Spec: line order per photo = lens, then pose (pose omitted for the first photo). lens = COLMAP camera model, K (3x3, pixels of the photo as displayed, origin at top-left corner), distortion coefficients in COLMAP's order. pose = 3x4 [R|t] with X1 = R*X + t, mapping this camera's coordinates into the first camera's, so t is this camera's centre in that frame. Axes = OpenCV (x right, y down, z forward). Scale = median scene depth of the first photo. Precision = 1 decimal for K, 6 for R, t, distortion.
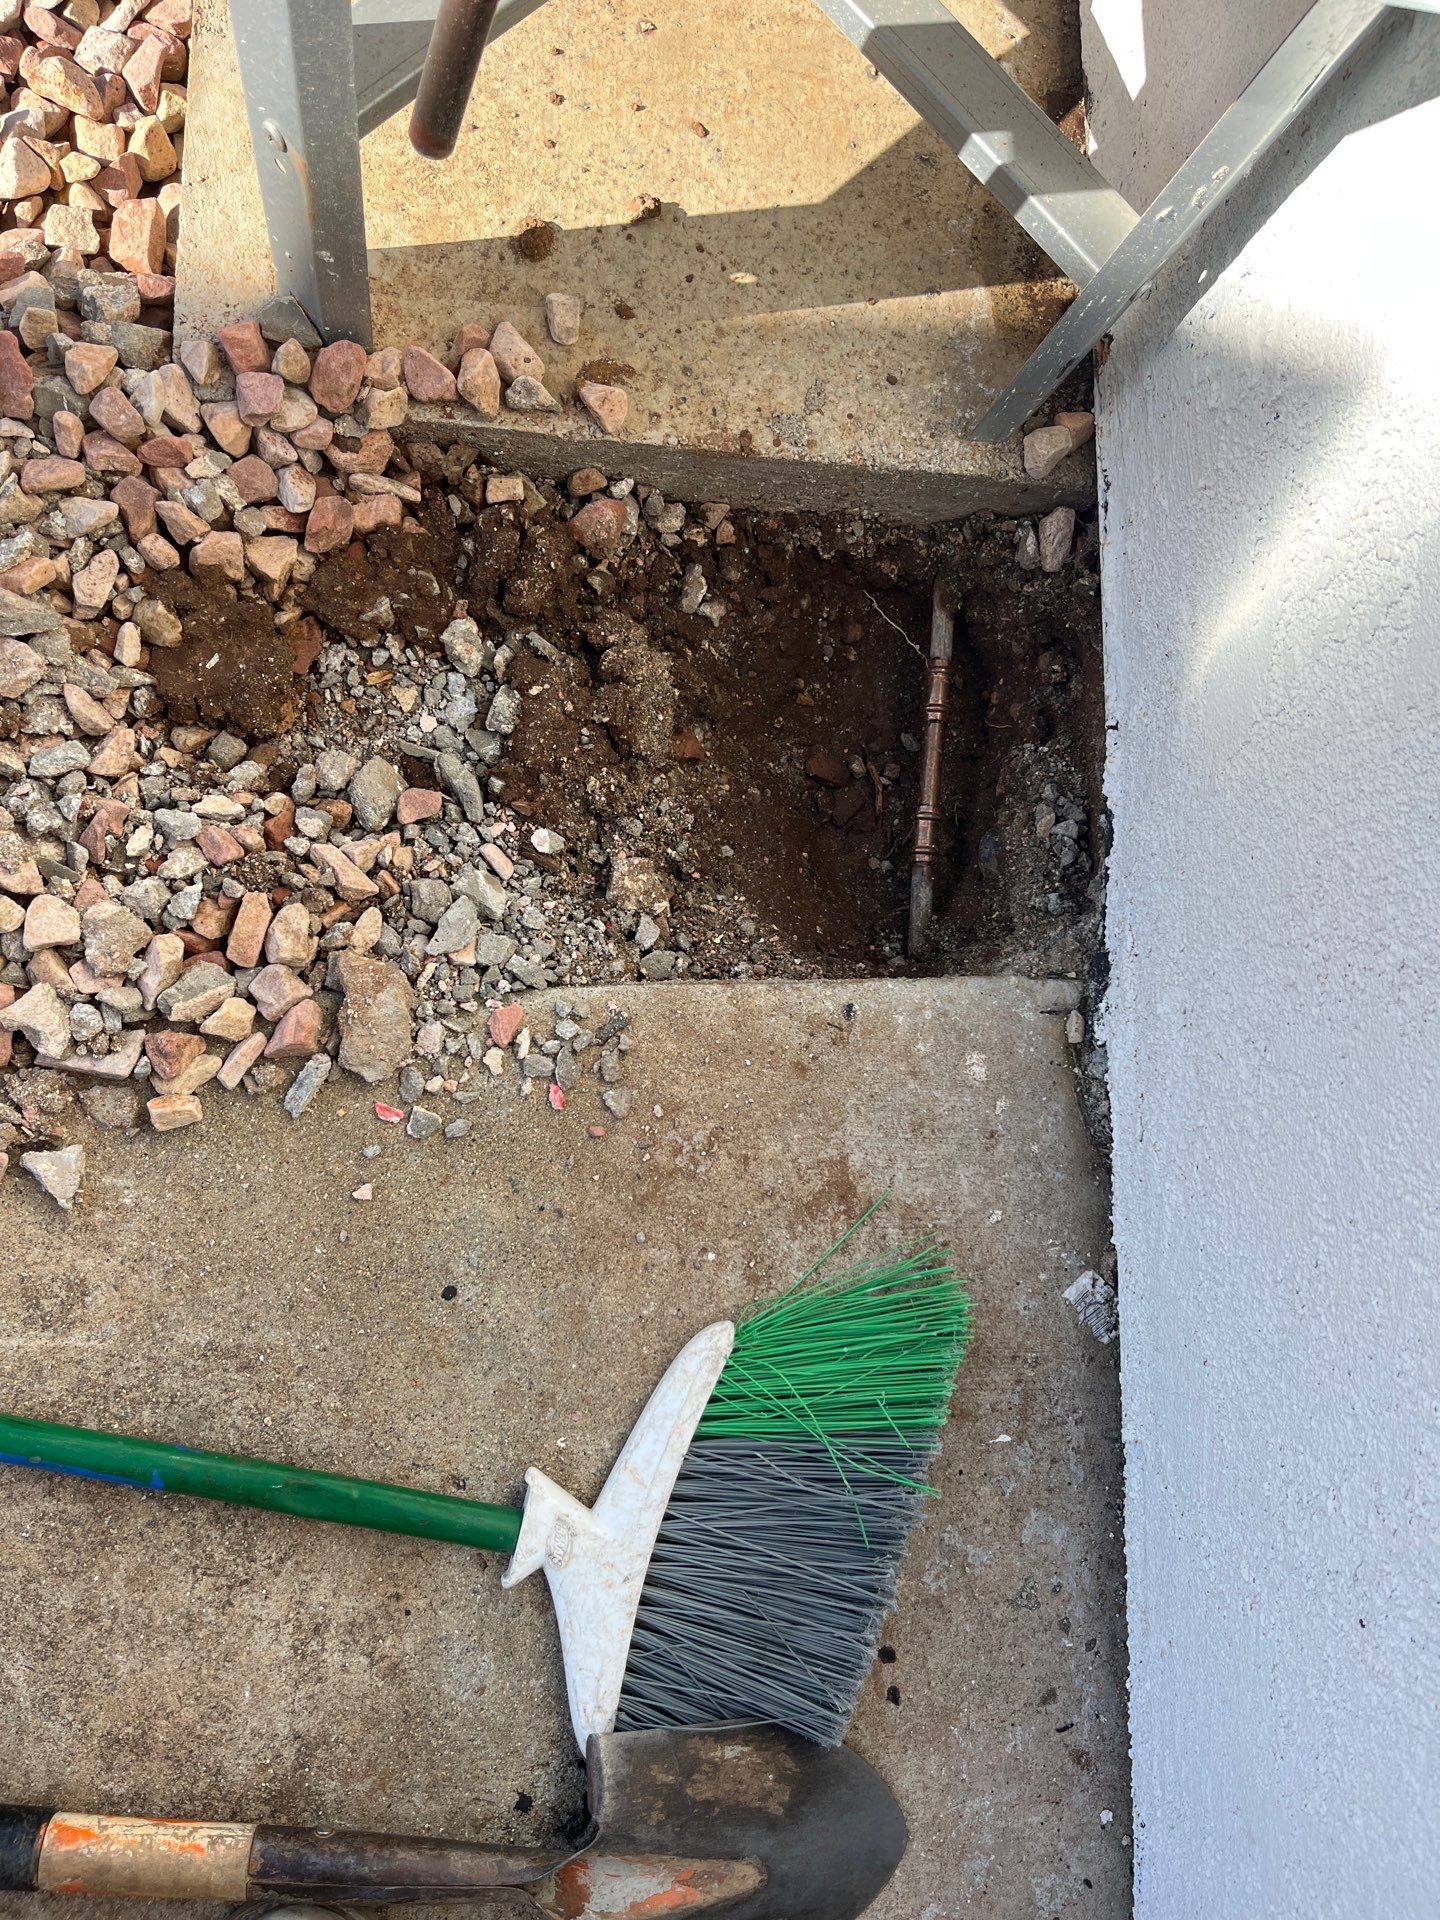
lens RADIAL K [[1470.6, 0, 697.0], [0, 1470.6, 955.5], [0, 0, 1]] dist [0.042958, -0.071216]
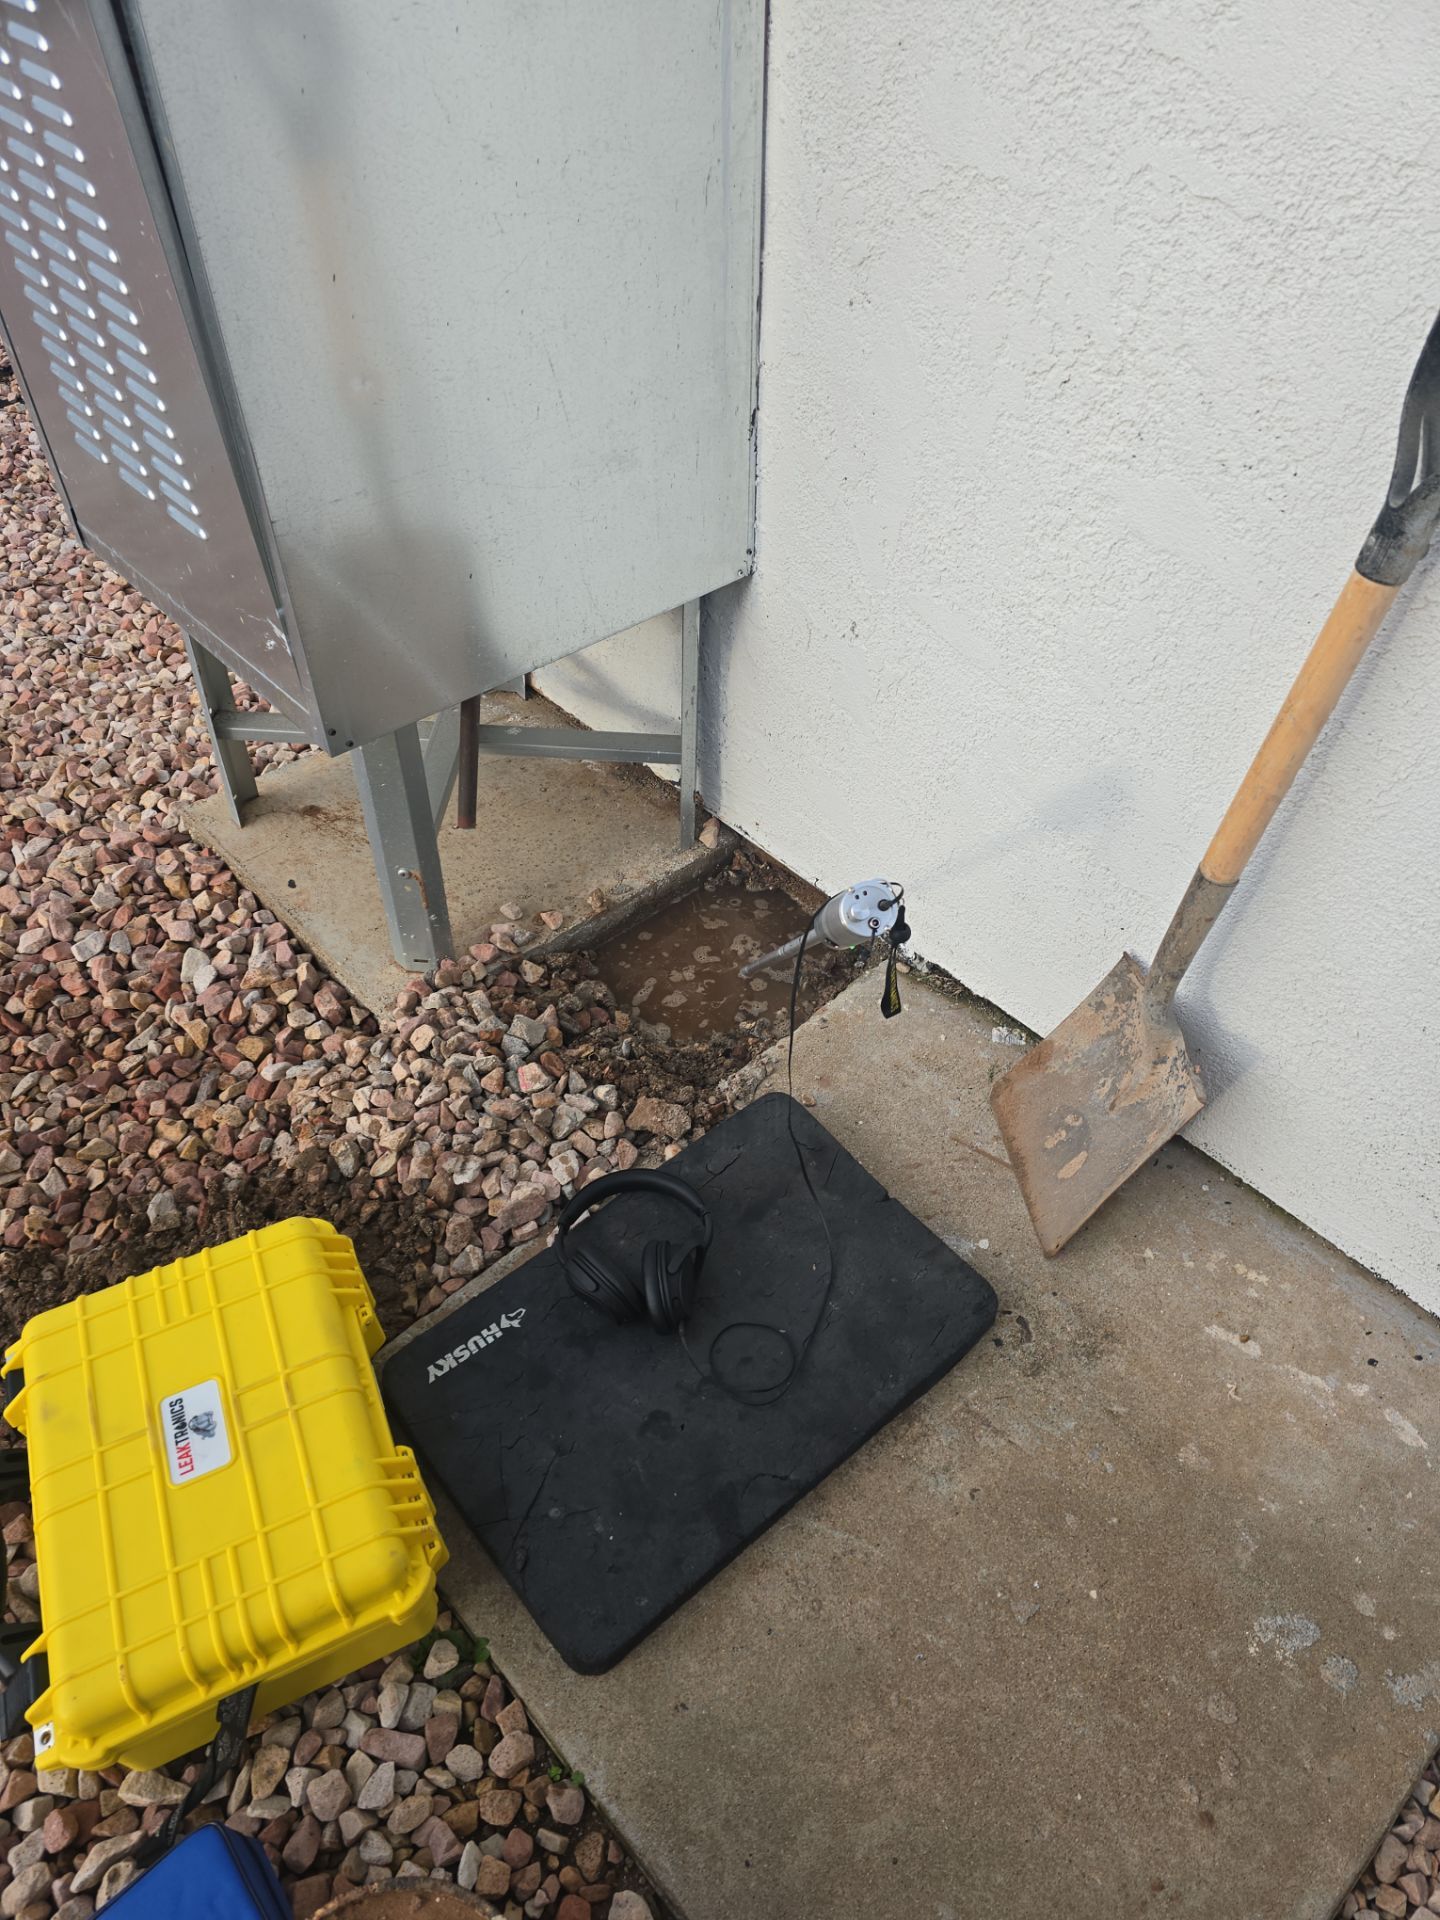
lens RADIAL K [[1284.4, 0, 726.1], [0, 1284.4, 967.5], [0, 0, 1]] dist [0.052594, -0.051743]
pose [[0.729105, -0.583698, 0.357355, -0.608735], [0.684062, 0.605052, -0.407396, 0.641702], [0.021578, 0.541487, 0.840432, -0.584533]]
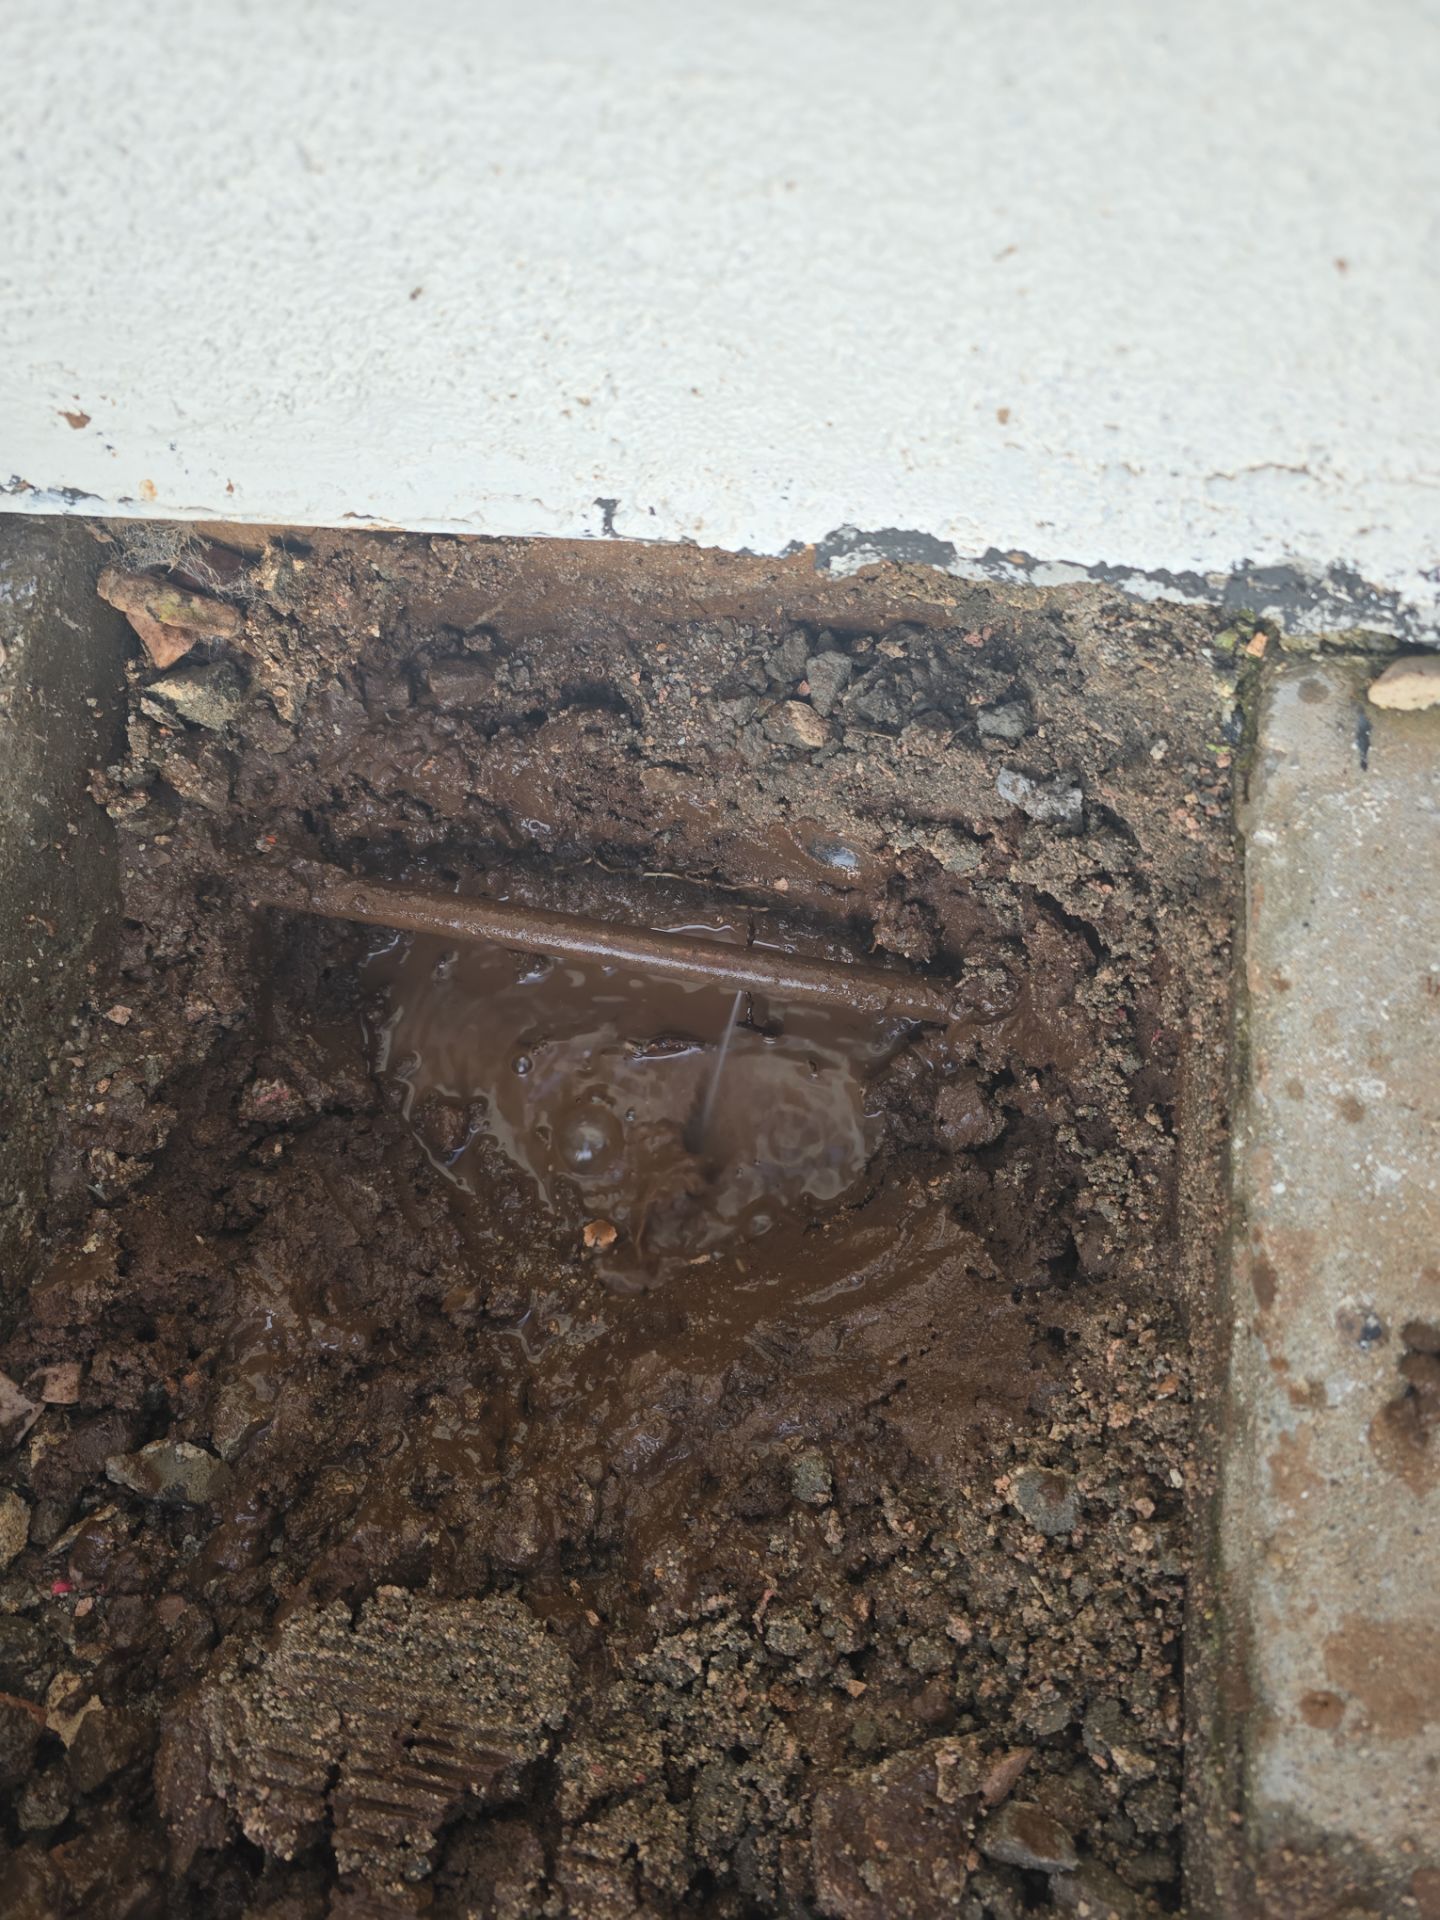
lens RADIAL K [[1339.6, 0, 712.7], [0, 1339.6, 965.0], [0, 0, 1]] dist [0.034825, -0.029987]
pose [[0.107206, -0.991108, 0.078814, 0.145122], [0.993646, 0.104074, -0.042847, -0.103584], [0.034264, 0.082906, 0.995968, 0.682106]]
